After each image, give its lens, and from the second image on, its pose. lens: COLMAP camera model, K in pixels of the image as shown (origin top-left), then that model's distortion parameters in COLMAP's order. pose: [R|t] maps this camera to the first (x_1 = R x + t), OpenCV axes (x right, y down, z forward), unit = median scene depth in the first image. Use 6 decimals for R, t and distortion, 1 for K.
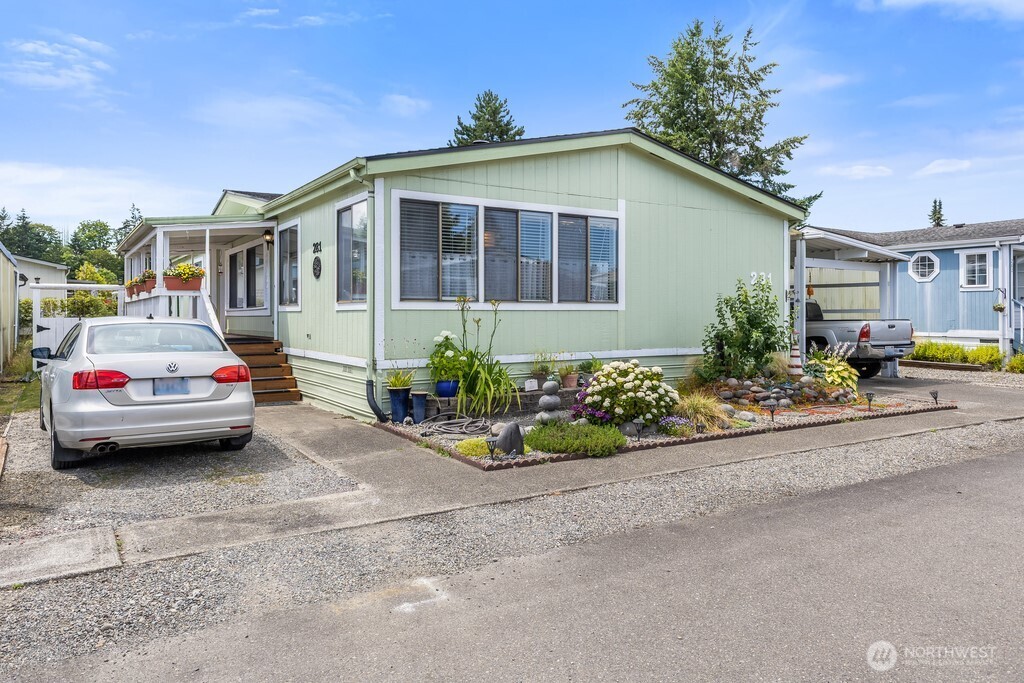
lens RADIAL K [[692.2, 0, 486.9], [0, 692.2, 323.3], [0, 0, 1]] dist [0.006809, 0.000802]
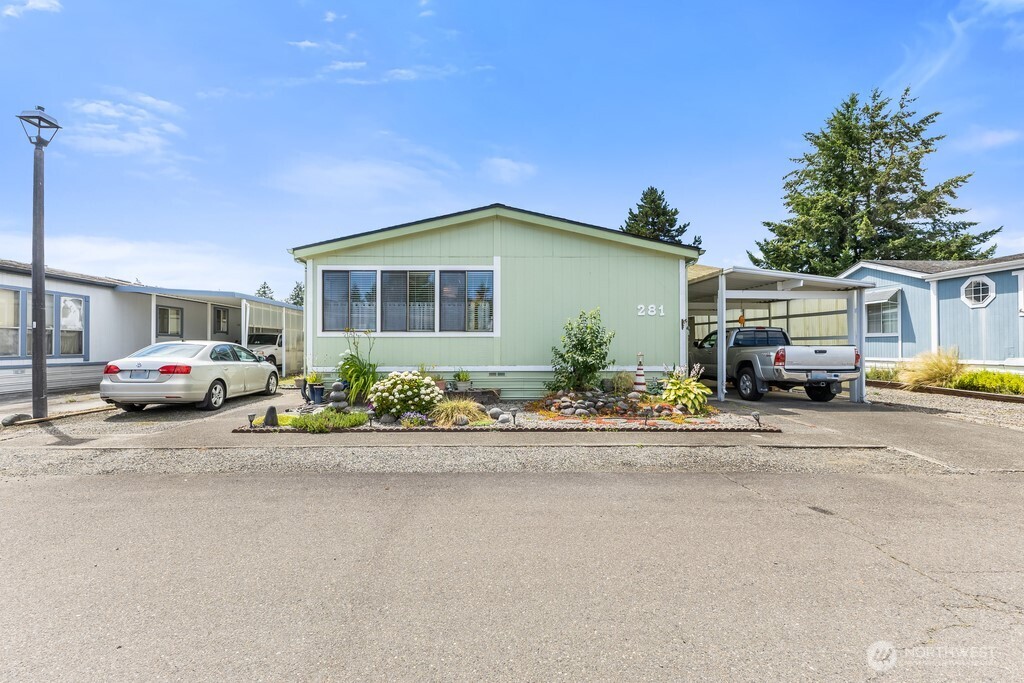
lens RADIAL K [[445.9, 0, 505.9], [0, 445.9, 340.2], [0, 0, 1]] dist [0.008025, -0.001245]
pose [[0.863913, -0.007386, -0.503586, 0.390287], [-0.007477, 0.999594, -0.027489, 0.007138], [0.503585, 0.027513, 0.863507, 0.146353]]
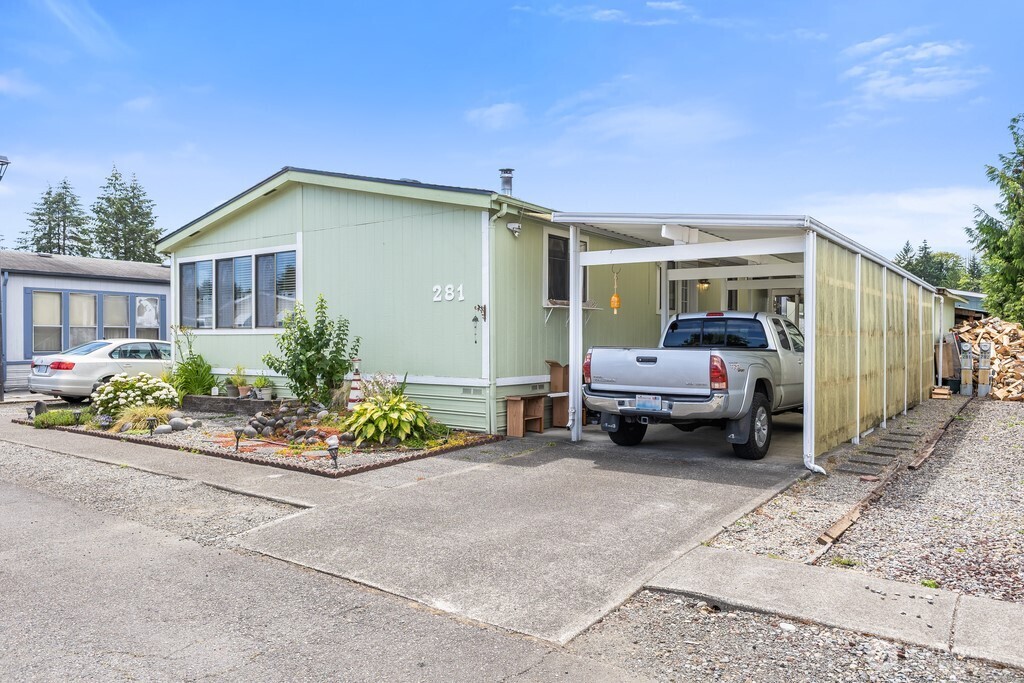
lens RADIAL K [[692.2, 0, 512.2], [0, 692.2, 339.3], [0, 0, 1]] dist [0.006809, 0.000802]
pose [[0.409342, -0.000430, -0.912381, 0.788482], [-0.014829, 0.999865, -0.007125, -0.004515], [0.912261, 0.016446, 0.409280, 0.512641]]
